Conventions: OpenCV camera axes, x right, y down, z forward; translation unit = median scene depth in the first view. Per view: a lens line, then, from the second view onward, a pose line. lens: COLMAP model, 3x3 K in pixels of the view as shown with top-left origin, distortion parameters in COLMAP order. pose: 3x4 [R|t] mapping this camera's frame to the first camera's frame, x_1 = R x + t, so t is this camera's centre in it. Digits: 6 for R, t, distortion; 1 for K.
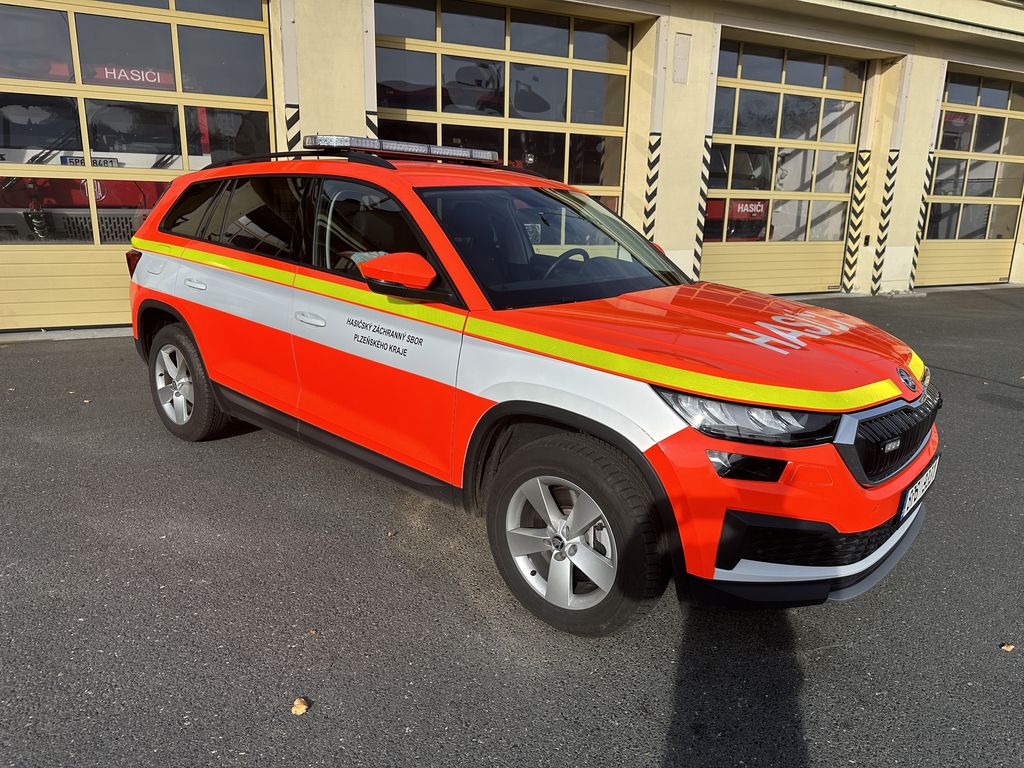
lens RADIAL K [[756.7, 0, 529.5], [0, 756.7, 419.1], [0, 0, 1]] dist [0.026183, -0.027102]
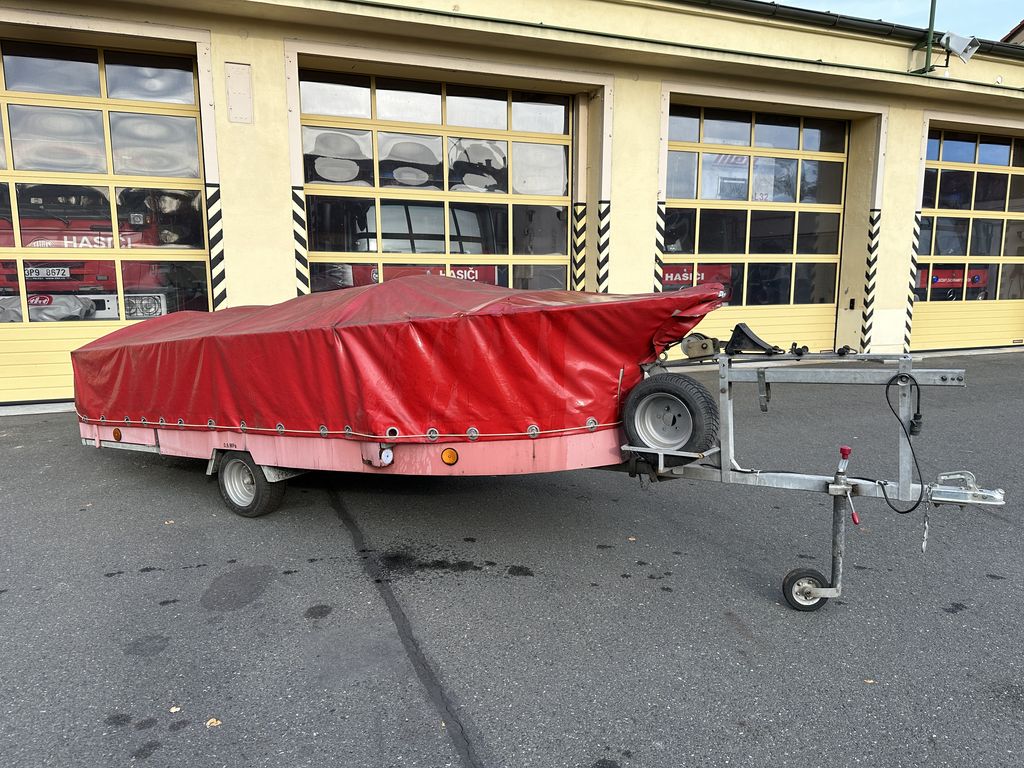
lens RADIAL K [[756.7, 0, 526.1], [0, 756.7, 406.4], [0, 0, 1]] dist [0.026183, -0.027102]
pose [[0.997443, -0.011972, -0.070456, 0.105346], [0.004579, 0.994549, -0.104171, -0.012176], [0.071319, 0.103582, 0.992061, 0.050809]]
